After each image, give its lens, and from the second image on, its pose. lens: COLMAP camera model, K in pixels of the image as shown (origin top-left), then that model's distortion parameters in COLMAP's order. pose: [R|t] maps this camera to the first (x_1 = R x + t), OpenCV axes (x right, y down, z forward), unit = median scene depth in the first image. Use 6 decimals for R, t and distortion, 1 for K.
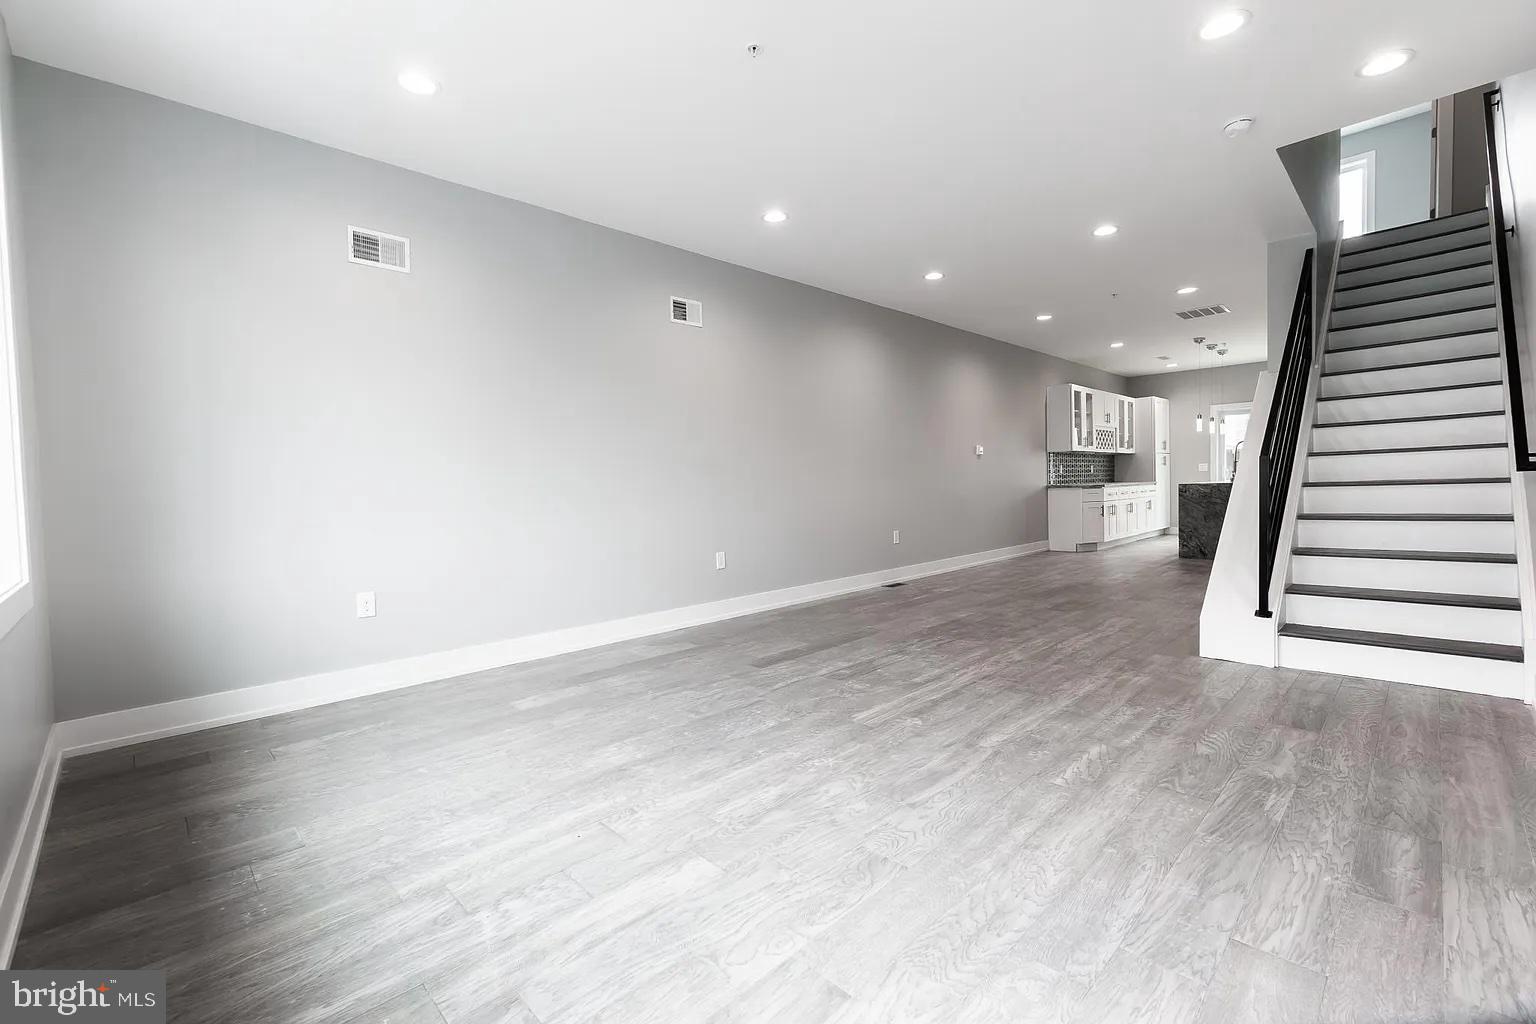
lens RADIAL K [[656.6, 0, 762.7], [0, 656.6, 504.4], [0, 0, 1]] dist [-0.001919, -0.000385]
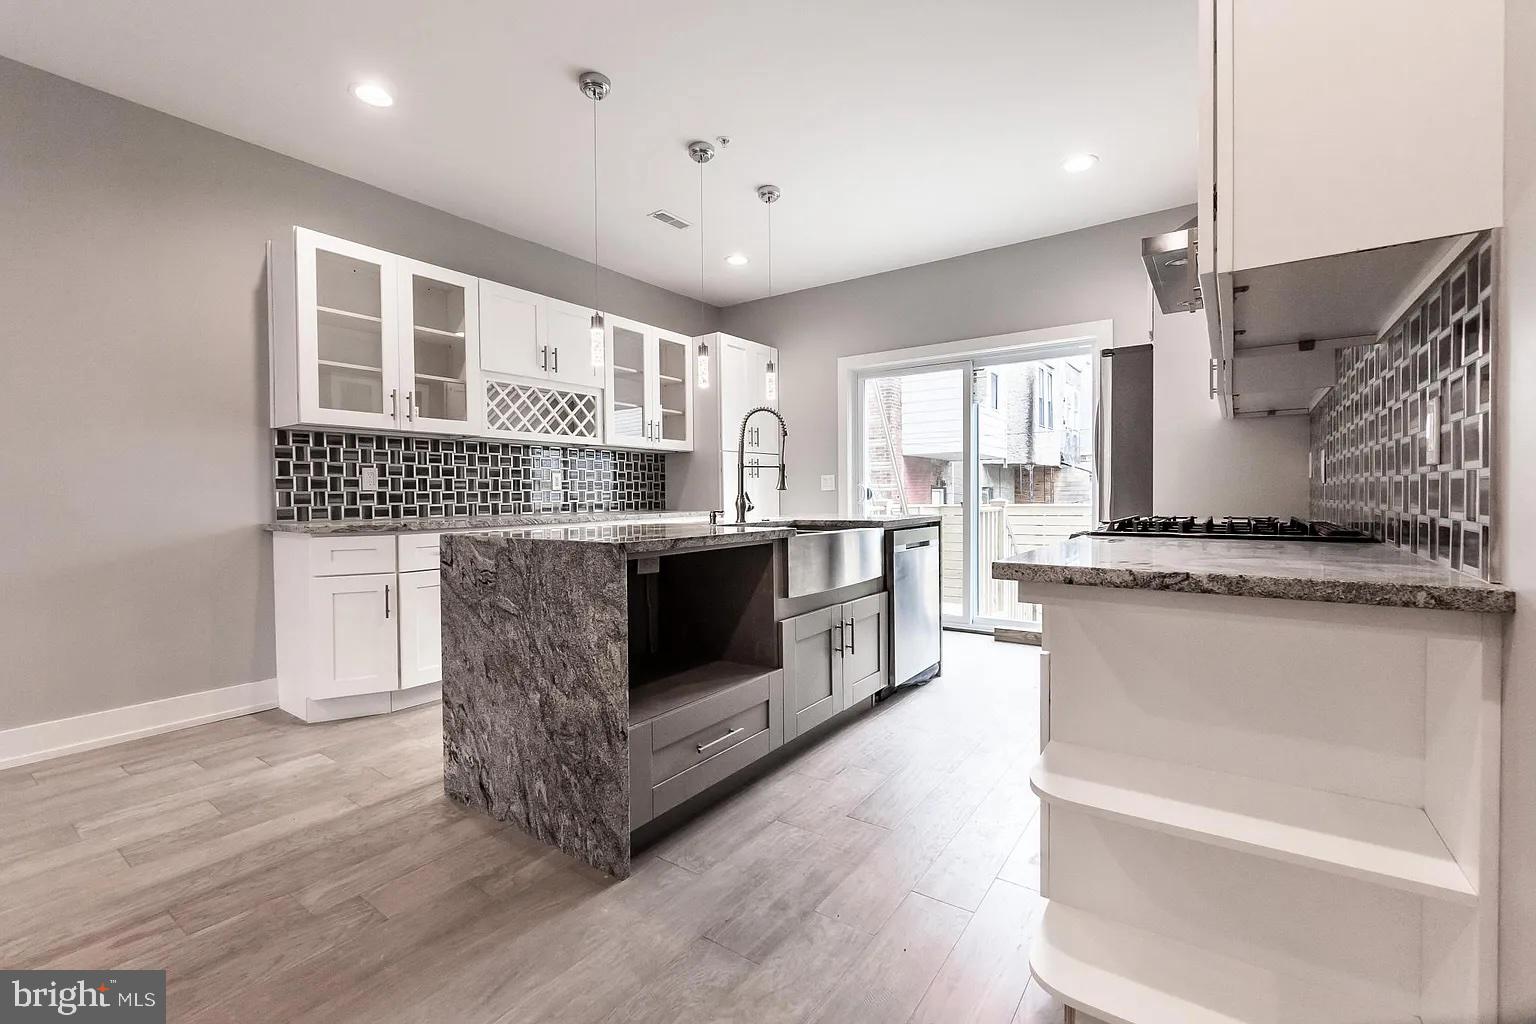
lens RADIAL K [[656.6, 0, 762.7], [0, 656.6, 504.4], [0, 0, 1]] dist [-0.001919, -0.000385]
pose [[0.984171, 0.014078, 0.176661, 2.033437], [-0.010454, 0.999716, -0.021425, -0.110581], [-0.176912, 0.019239, 0.984039, 1.970097]]
